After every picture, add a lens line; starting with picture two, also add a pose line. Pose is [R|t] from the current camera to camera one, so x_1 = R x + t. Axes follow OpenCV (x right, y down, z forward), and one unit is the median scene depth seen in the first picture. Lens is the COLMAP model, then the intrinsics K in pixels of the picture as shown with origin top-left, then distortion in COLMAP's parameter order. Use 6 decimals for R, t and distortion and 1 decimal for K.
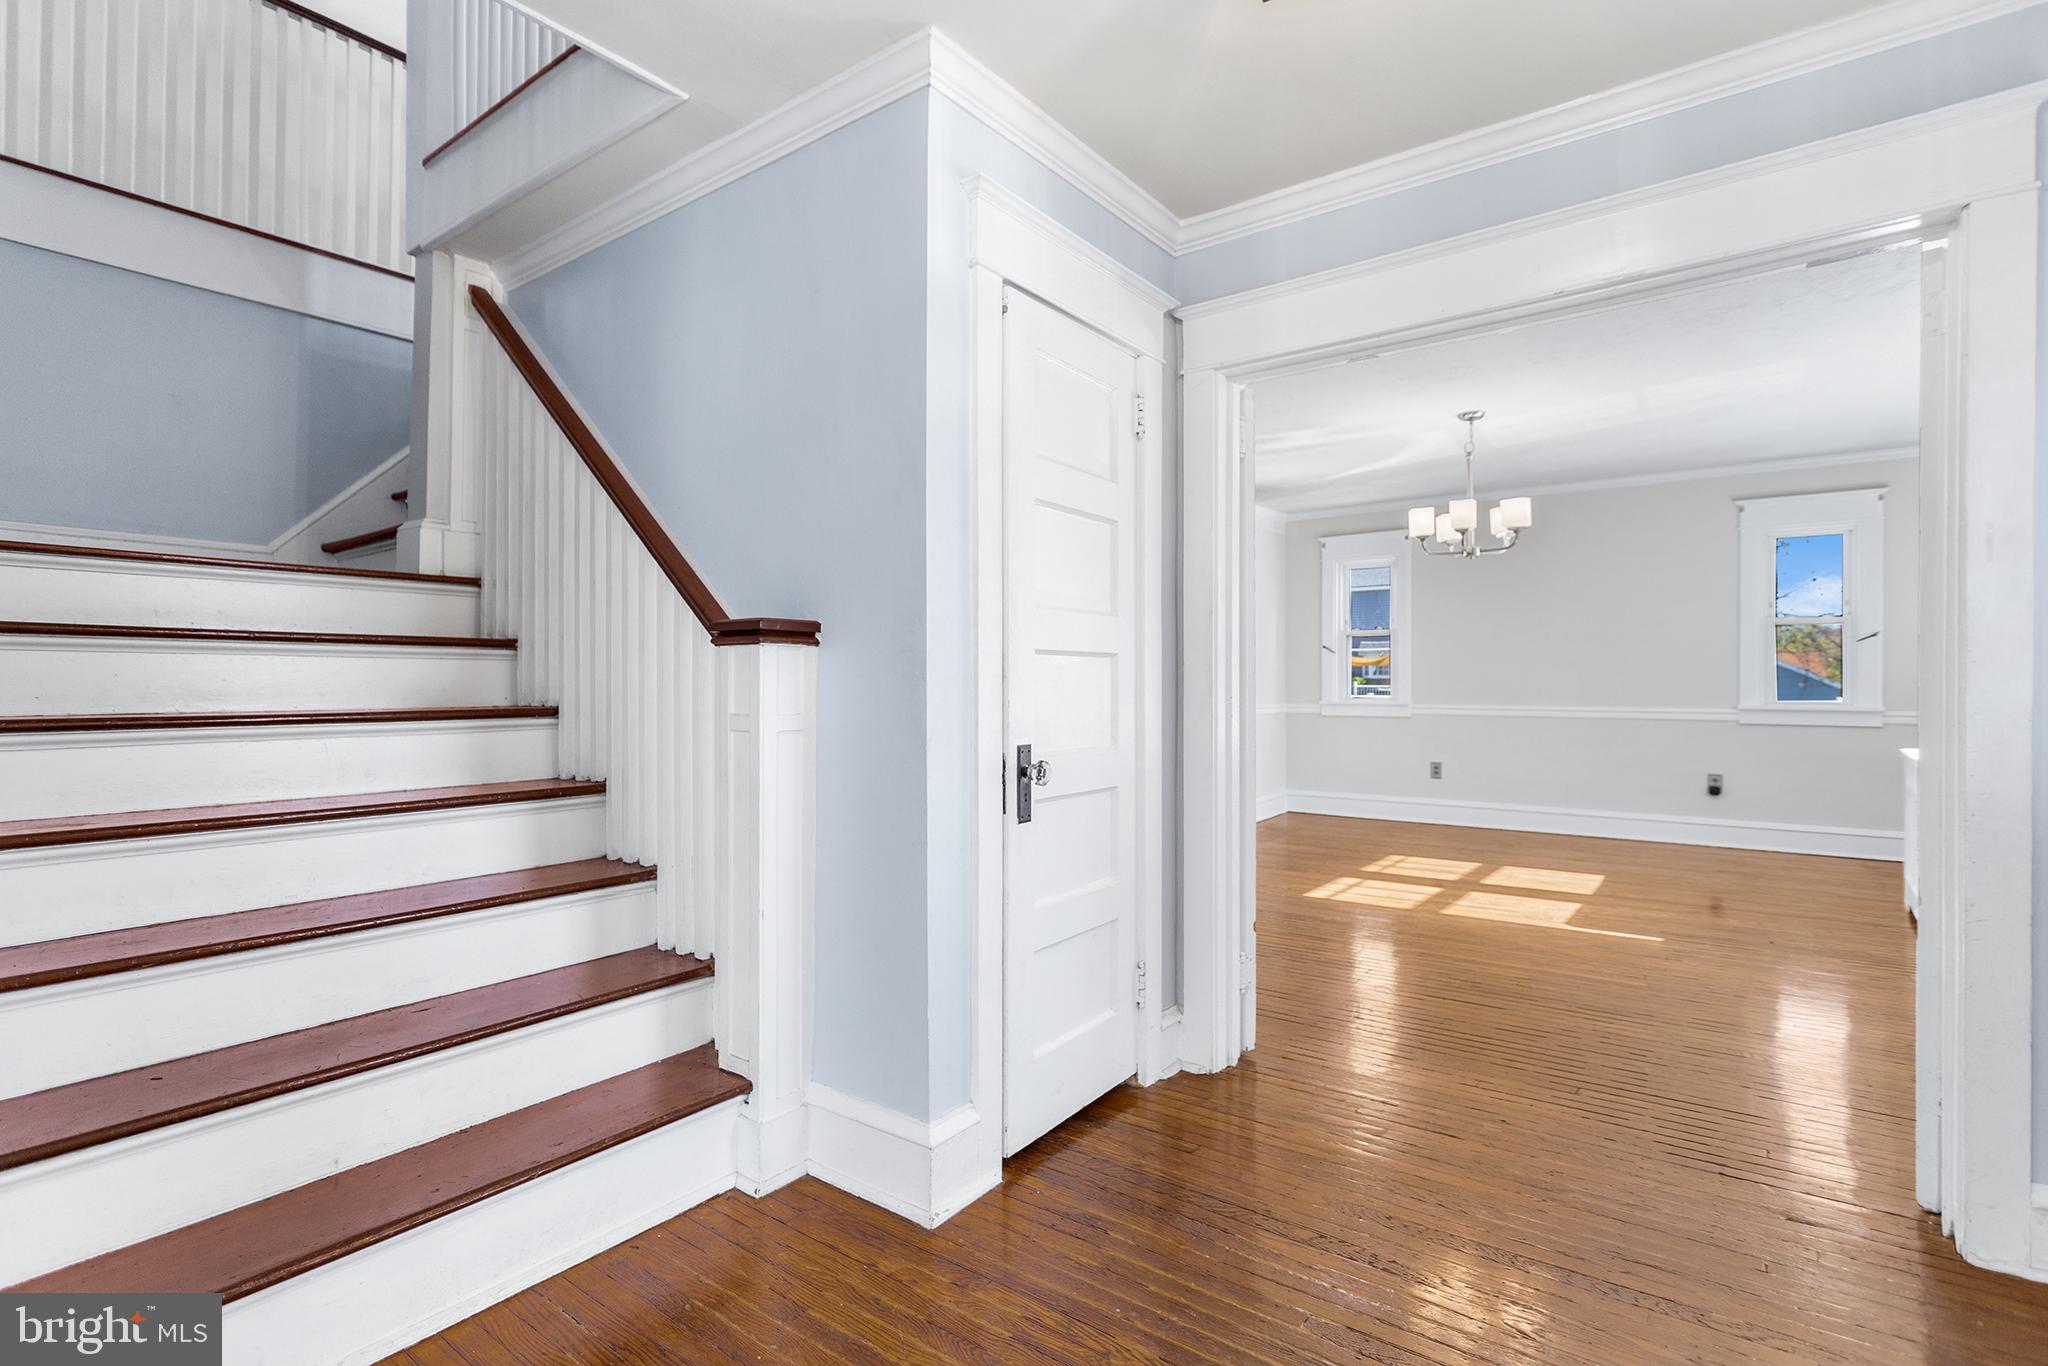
lens RADIAL K [[991.6, 0, 1022.9], [0, 991.6, 683.6], [0, 0, 1]] dist [-0.001176, -0.000175]
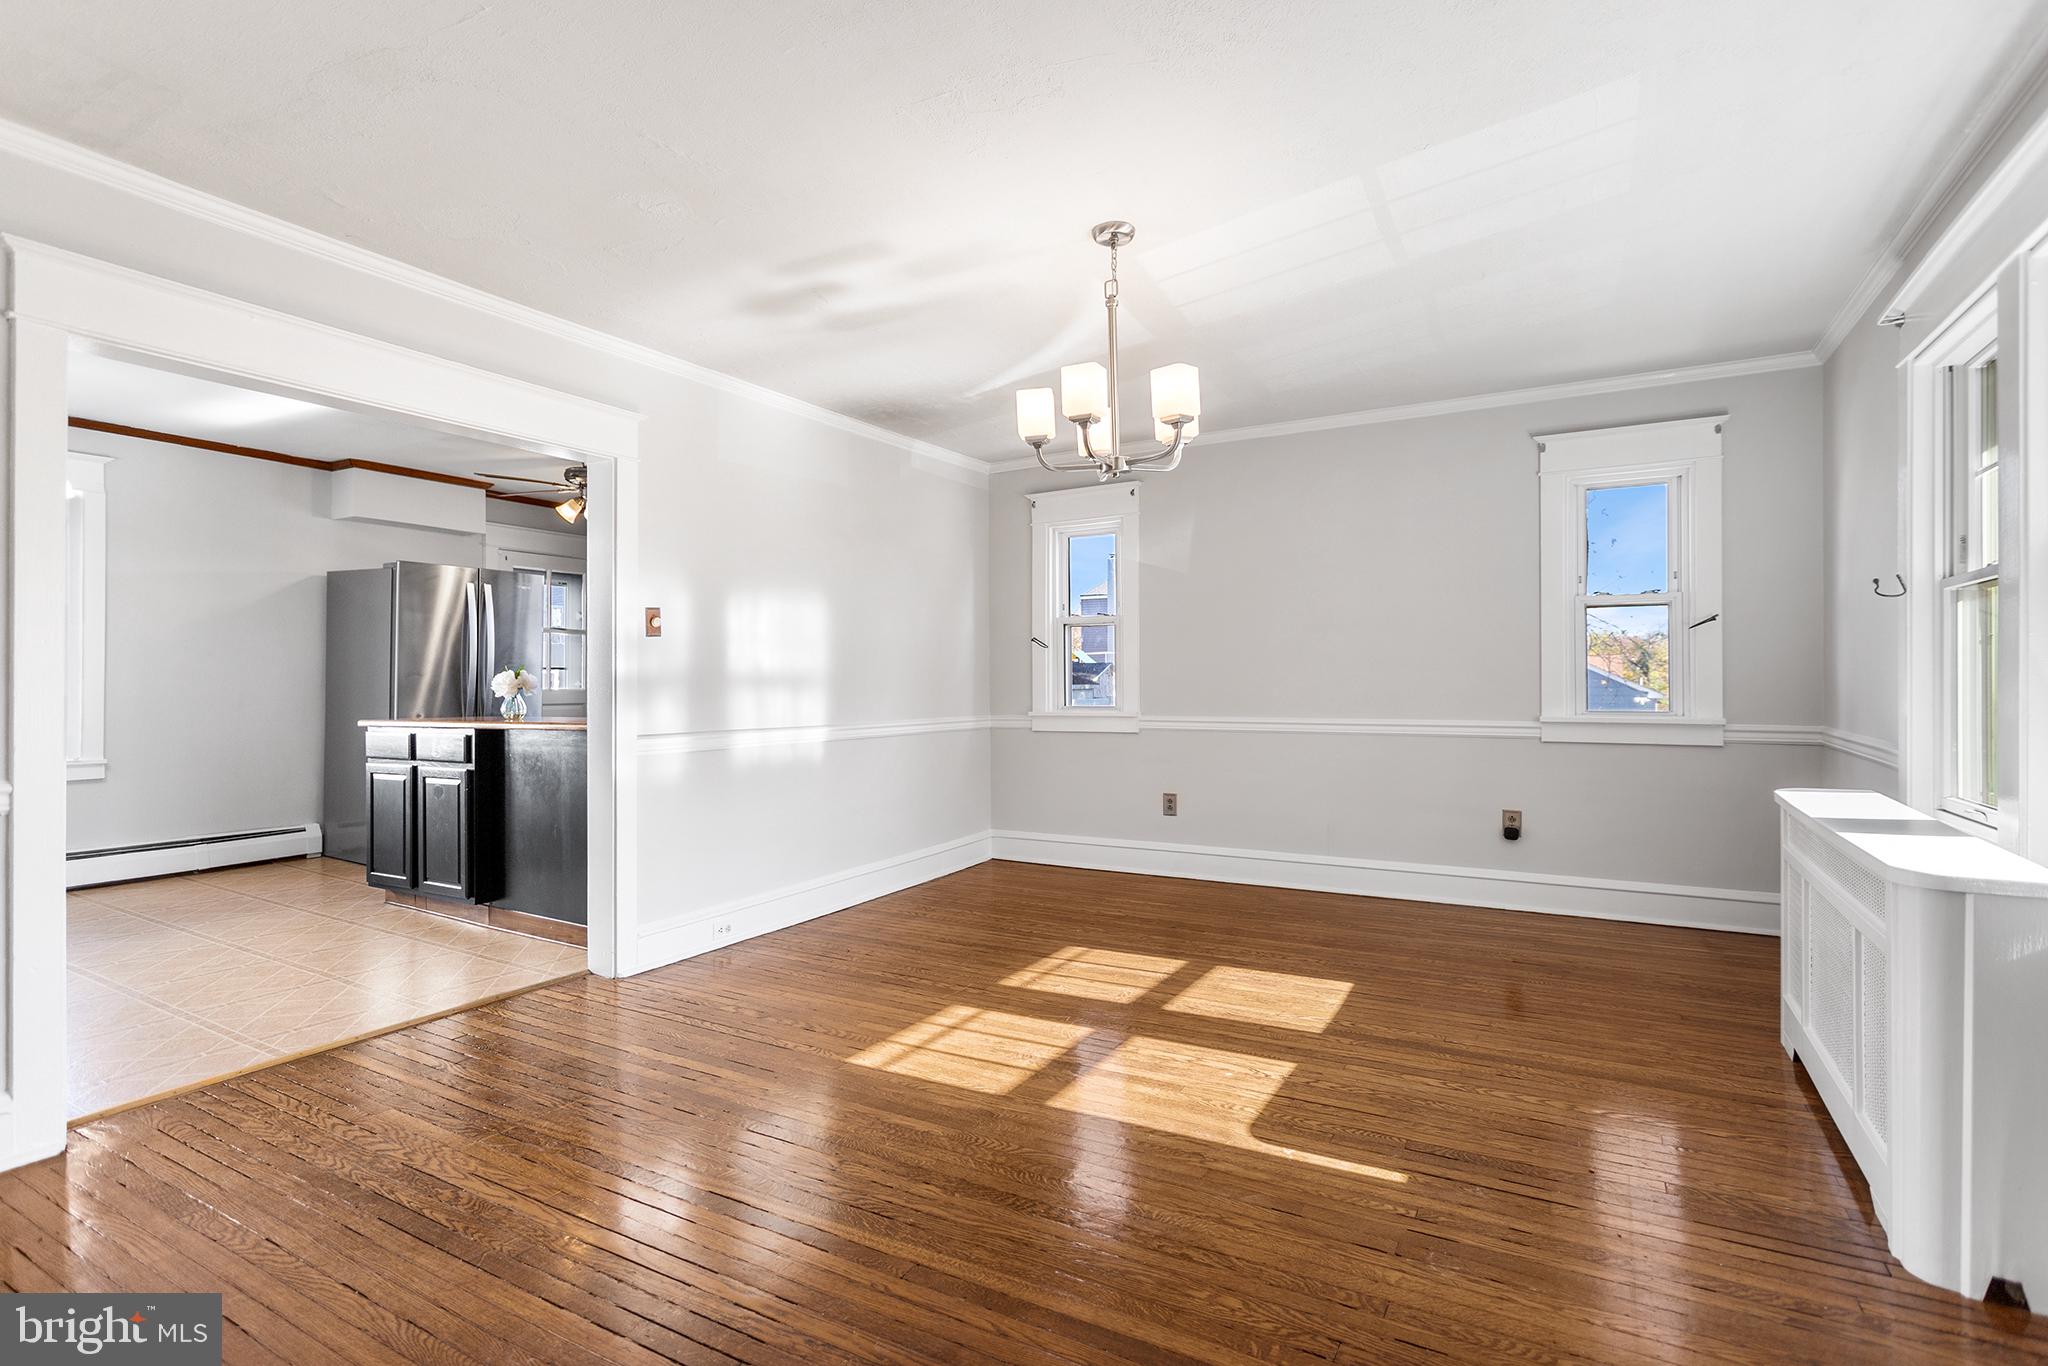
lens RADIAL K [[991.6, 0, 1028.1], [0, 991.6, 680.2], [0, 0, 1]] dist [-0.001176, -0.000175]
pose [[0.989714, -0.004159, 0.143003, 0.252797], [0.004900, 0.999976, -0.004829, -0.003435], [-0.142979, 0.005480, 0.989711, 0.342707]]
